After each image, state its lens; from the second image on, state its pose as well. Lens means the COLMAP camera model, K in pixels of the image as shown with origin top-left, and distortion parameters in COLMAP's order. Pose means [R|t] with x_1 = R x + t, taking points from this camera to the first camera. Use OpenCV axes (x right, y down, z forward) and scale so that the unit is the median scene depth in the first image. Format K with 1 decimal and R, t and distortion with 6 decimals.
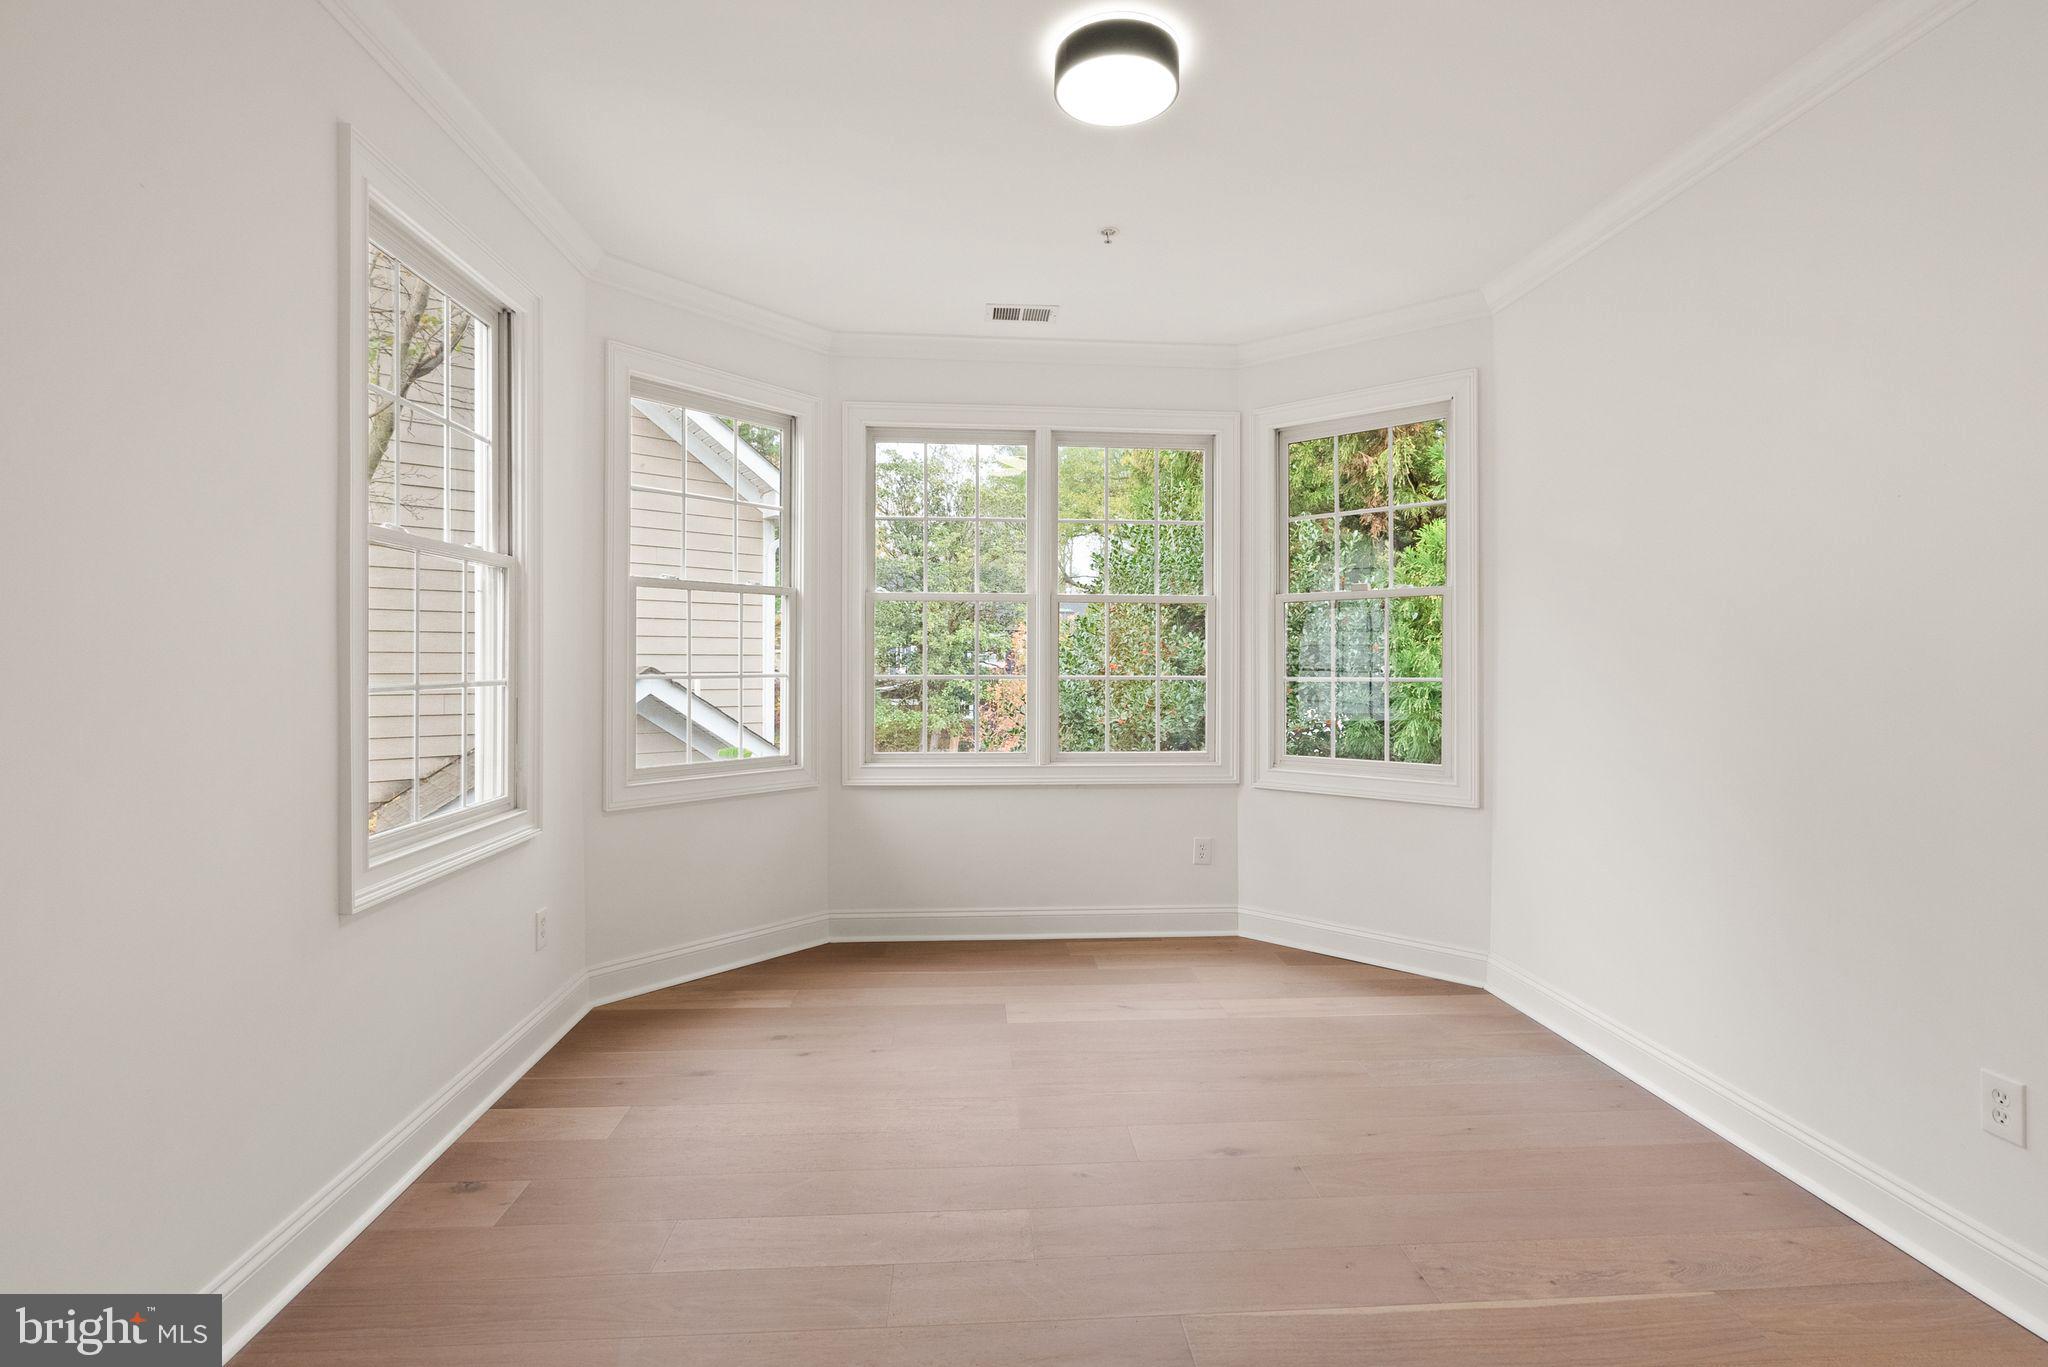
lens RADIAL K [[959.9, 0, 1019.3], [0, 959.9, 666.0], [0, 0, 1]] dist [-0.000357, 0.001592]
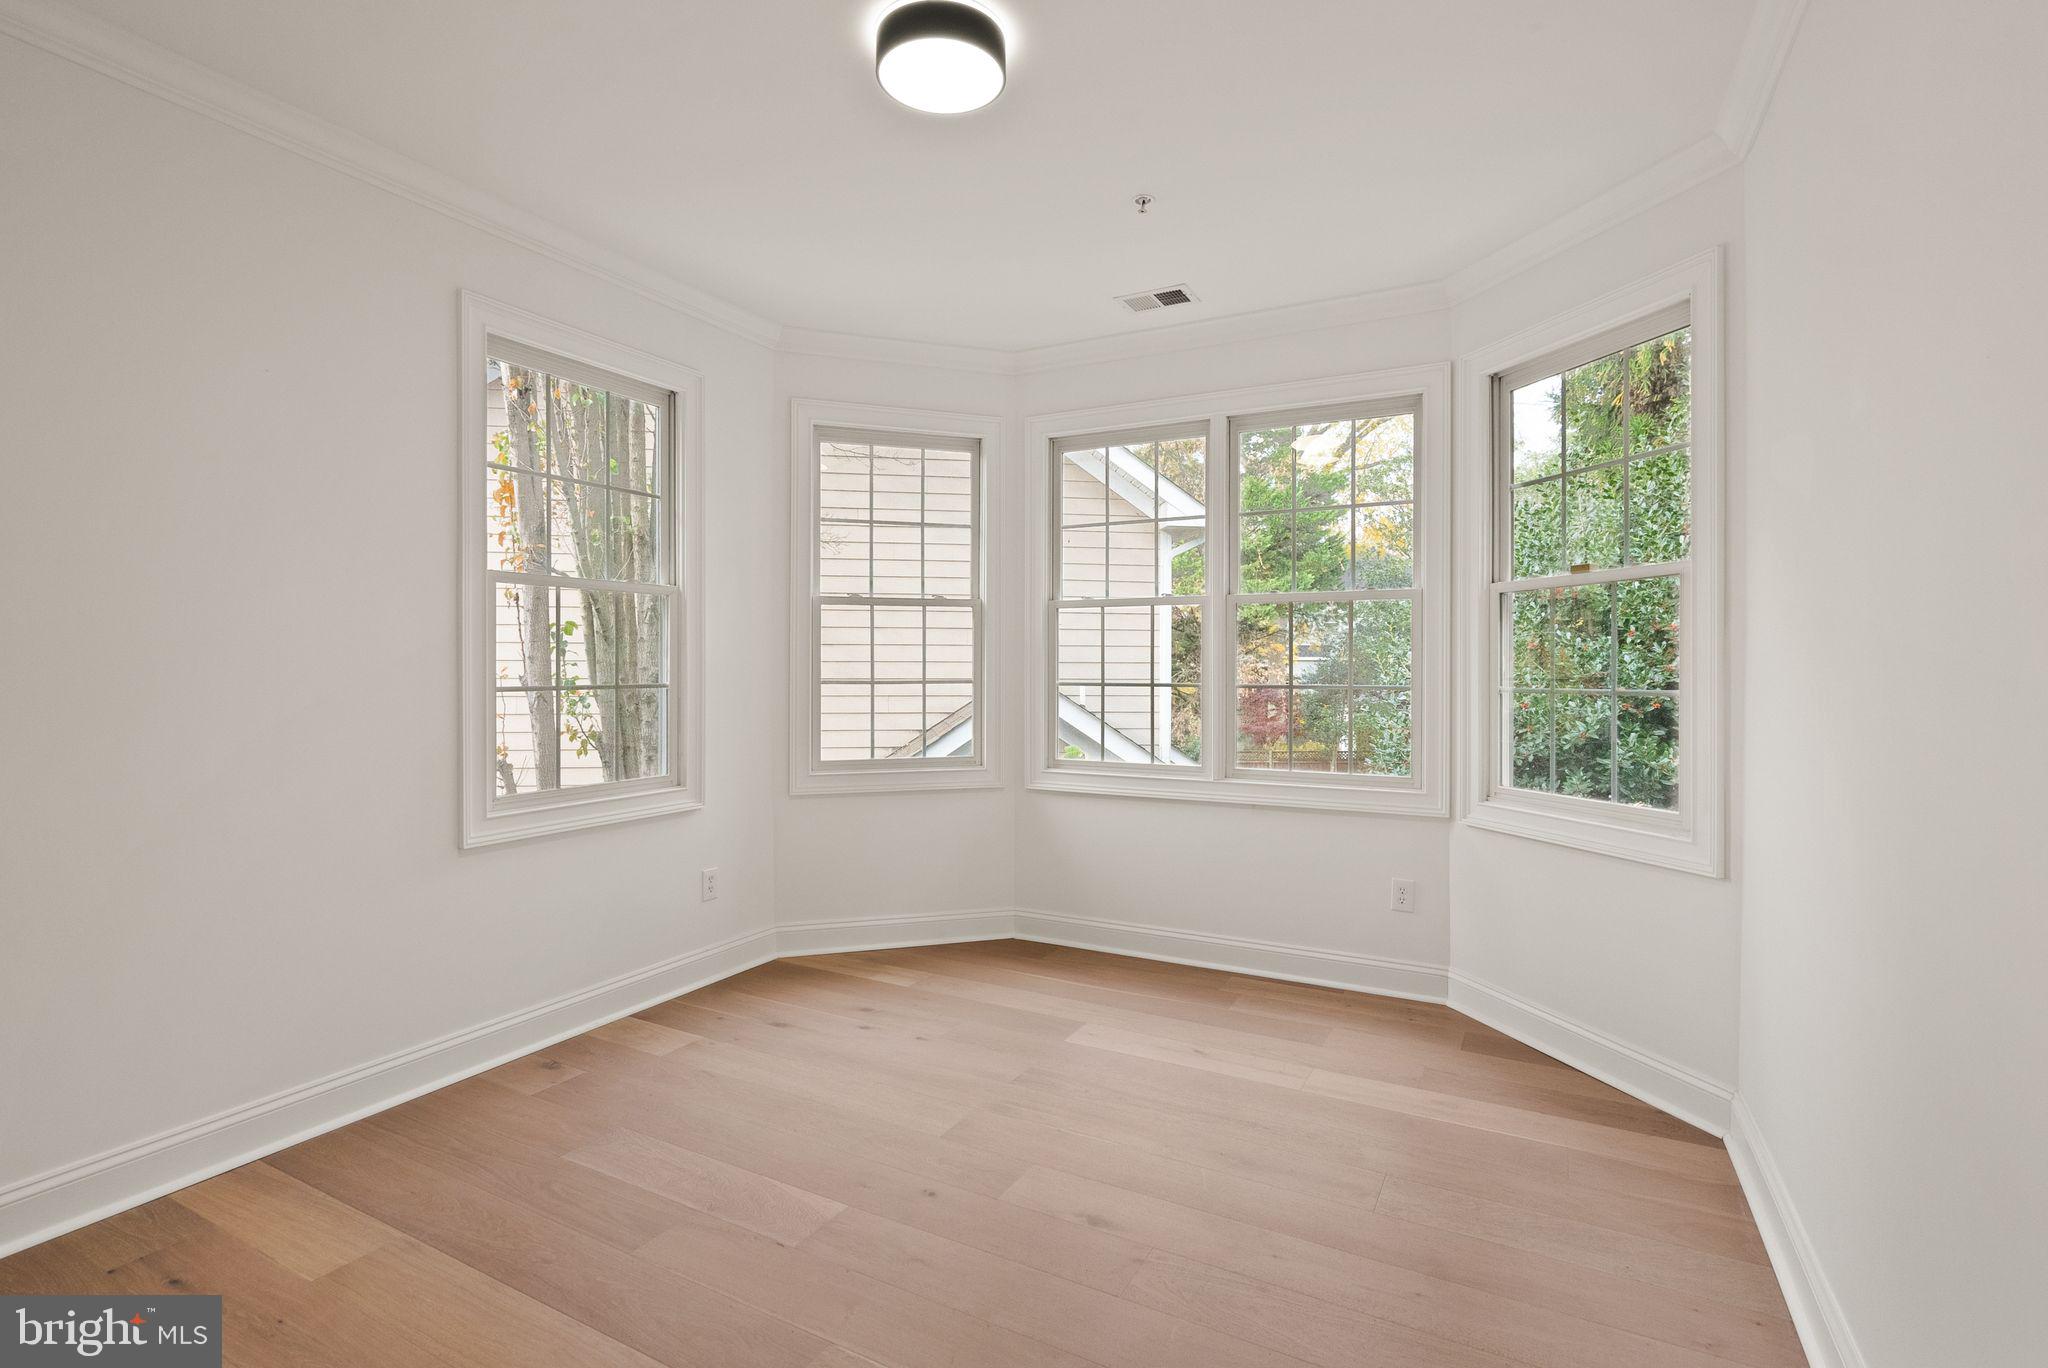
lens RADIAL K [[959.9, 0, 1019.3], [0, 959.9, 666.5], [0, 0, 1]] dist [-0.000357, 0.001592]
pose [[0.843591, -0.002375, -0.536982, 0.435370], [-0.001377, 0.999977, -0.006587, 0.000116], [0.536985, 0.006296, 0.843568, 0.144064]]
